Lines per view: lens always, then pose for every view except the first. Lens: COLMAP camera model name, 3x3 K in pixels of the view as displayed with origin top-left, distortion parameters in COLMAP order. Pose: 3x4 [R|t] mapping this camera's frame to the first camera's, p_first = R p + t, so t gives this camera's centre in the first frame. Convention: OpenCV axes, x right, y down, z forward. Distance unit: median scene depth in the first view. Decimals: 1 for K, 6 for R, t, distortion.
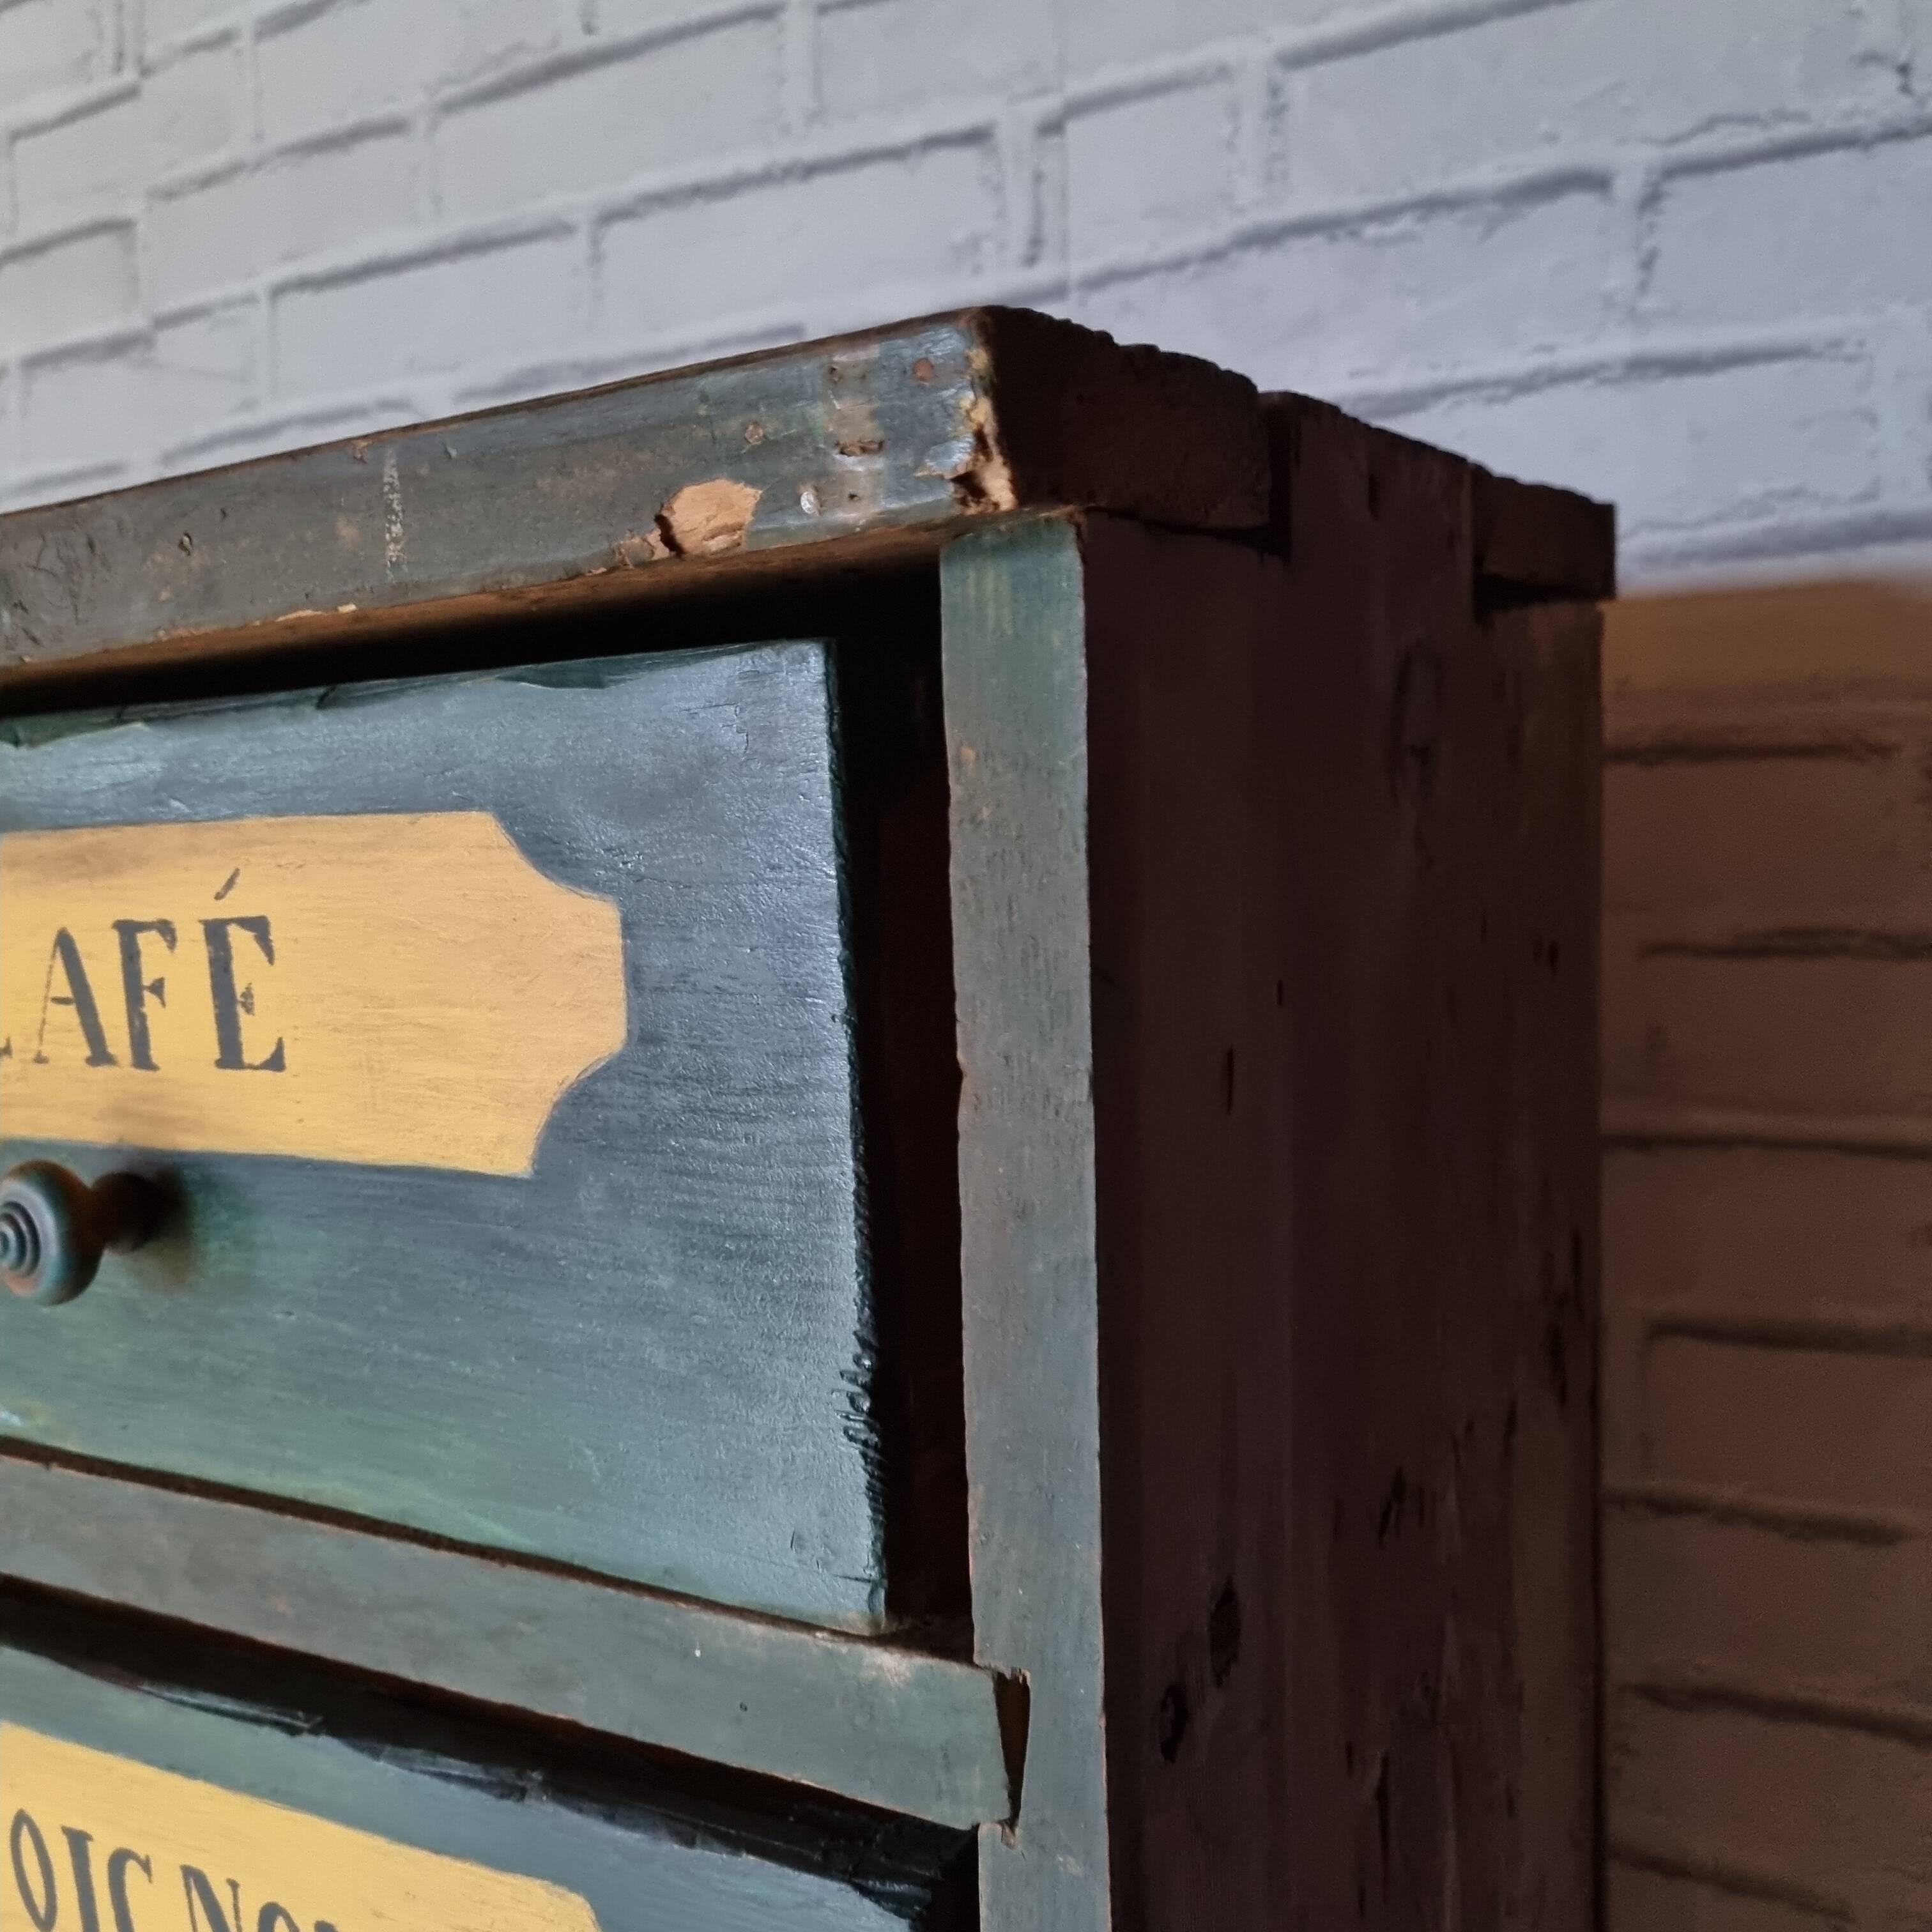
lens RADIAL K [[1815.7, 0, 974.8], [0, 1815.7, 949.0], [0, 0, 1]] dist [0.037391, -0.025206]
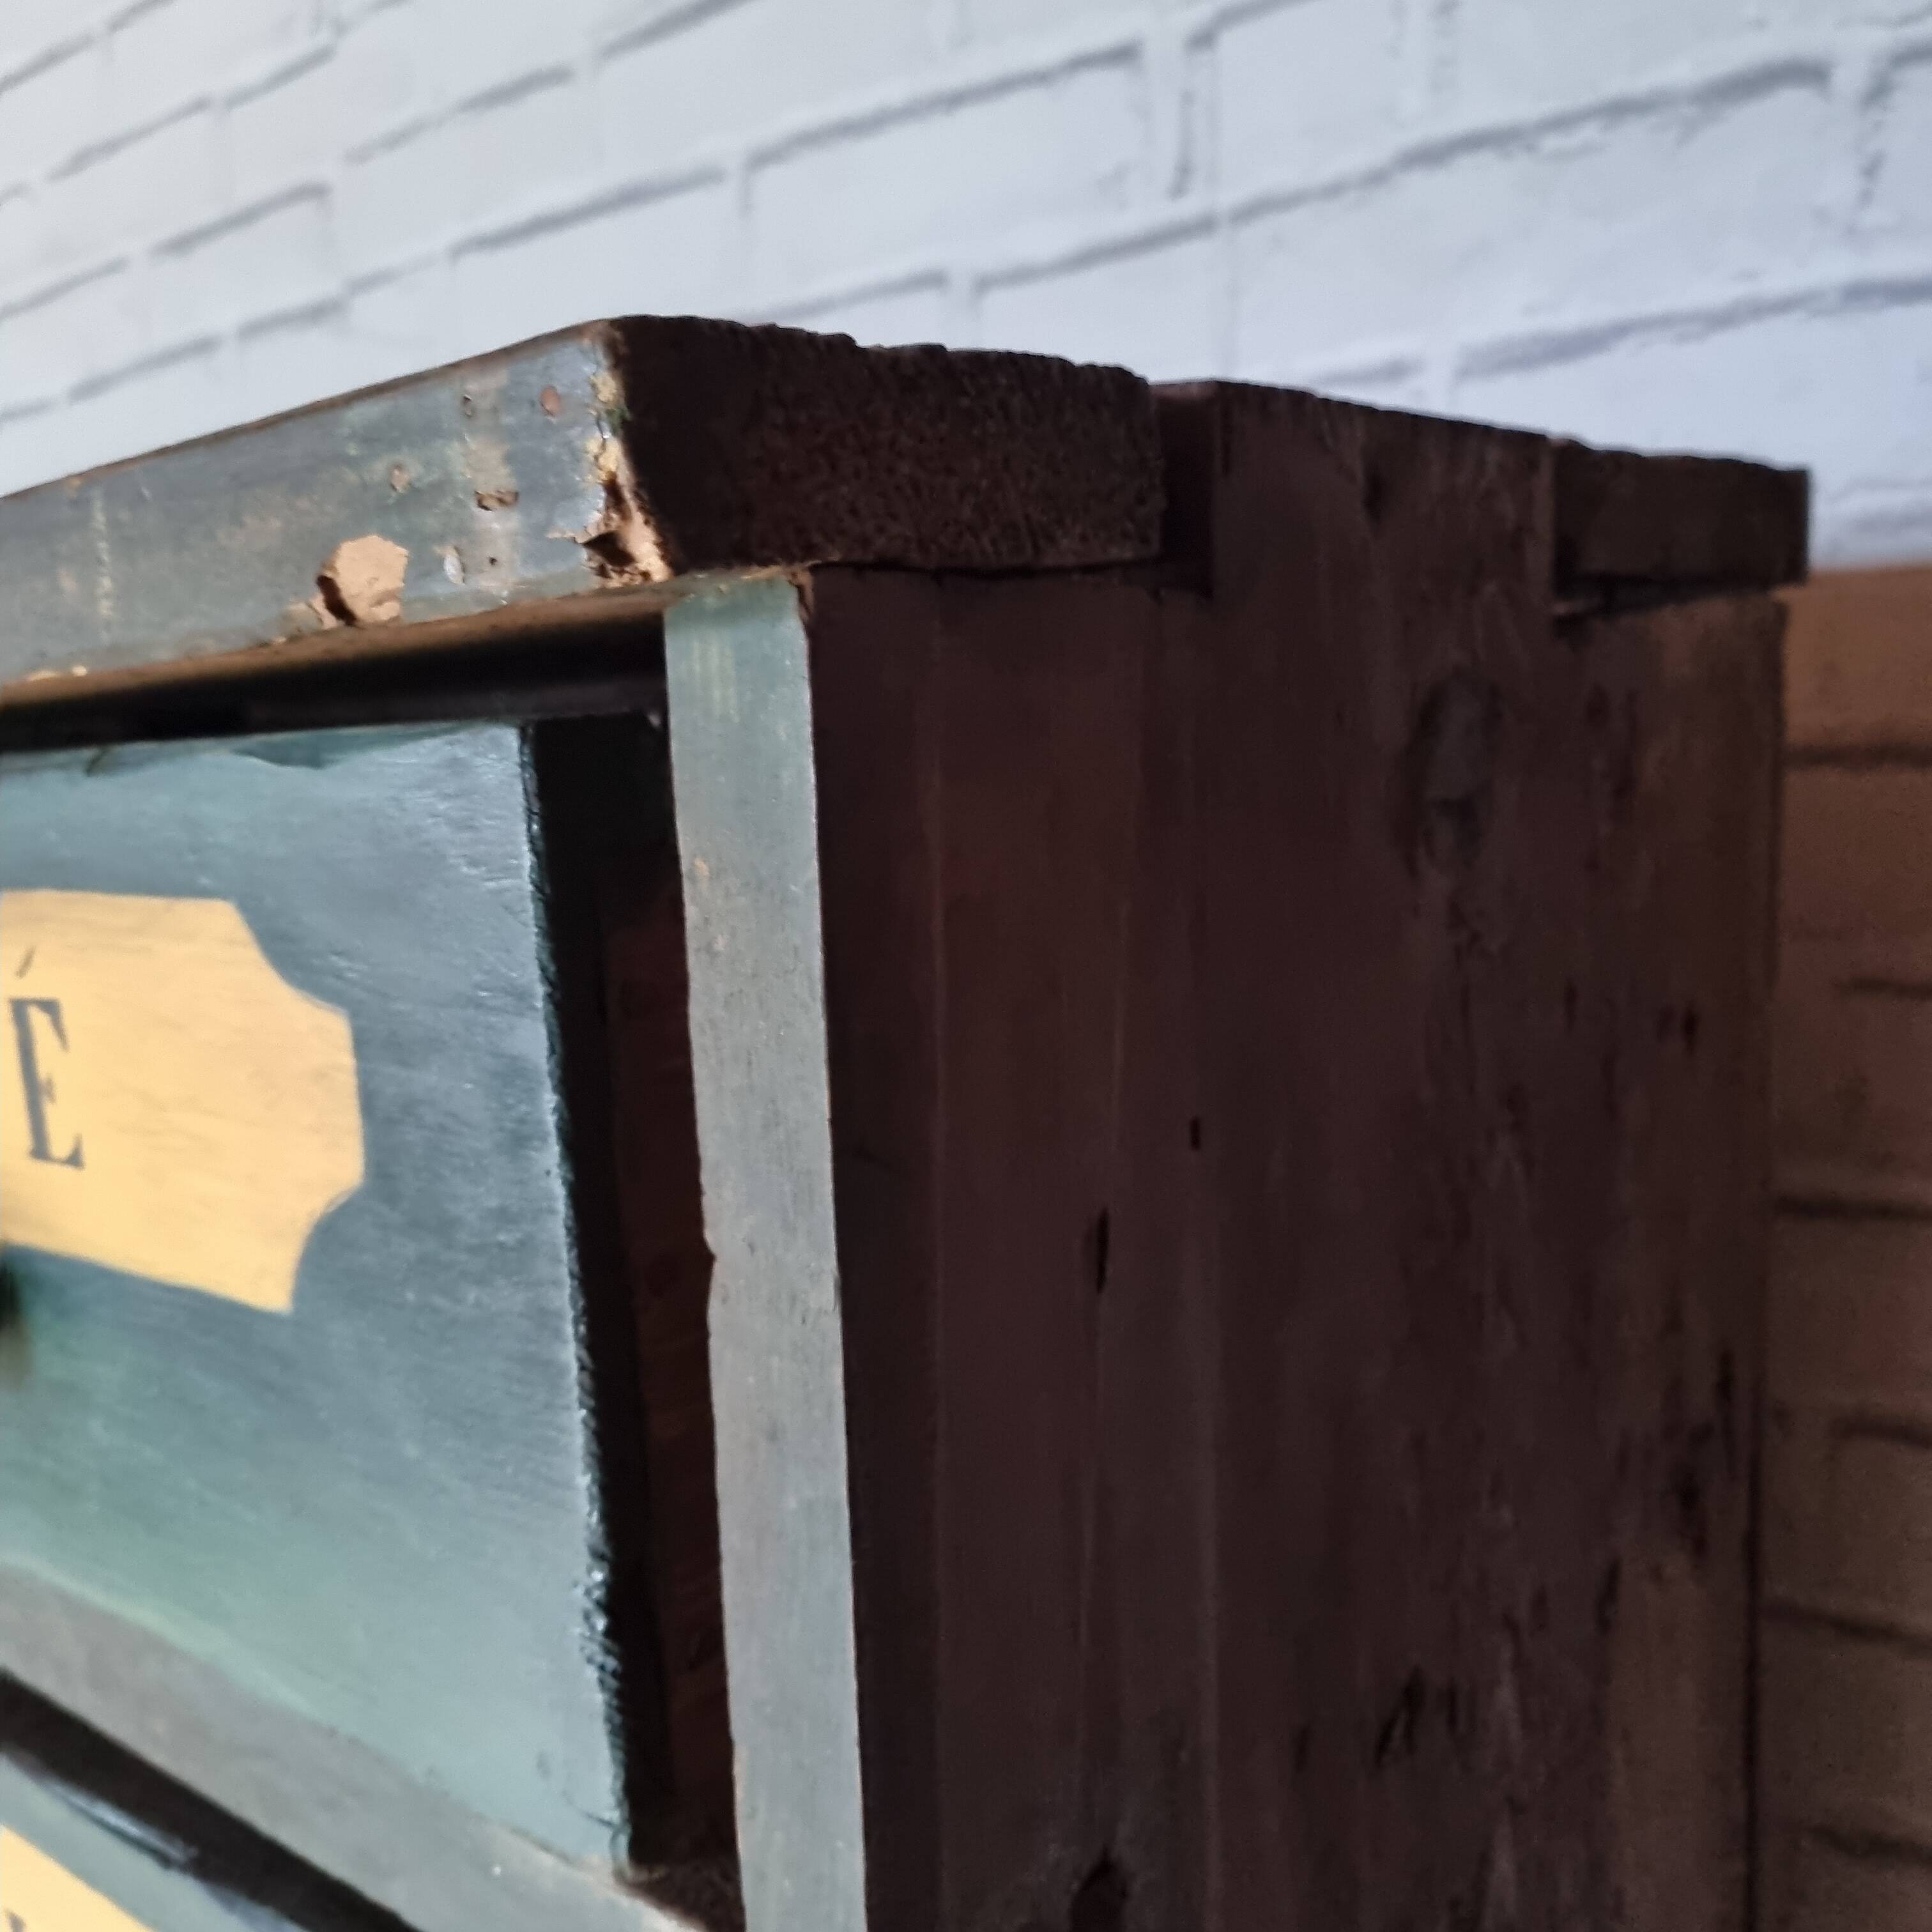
lens RADIAL K [[1869.0, 0, 966.0], [0, 1869.0, 966.0], [0, 0, 1]] dist [0.010368, 0.002962]
pose [[0.988974, 0.017766, -0.147019, 0.230621], [-0.012513, 0.999252, 0.036584, -0.094868], [0.147559, -0.034341, 0.988457, 0.200985]]
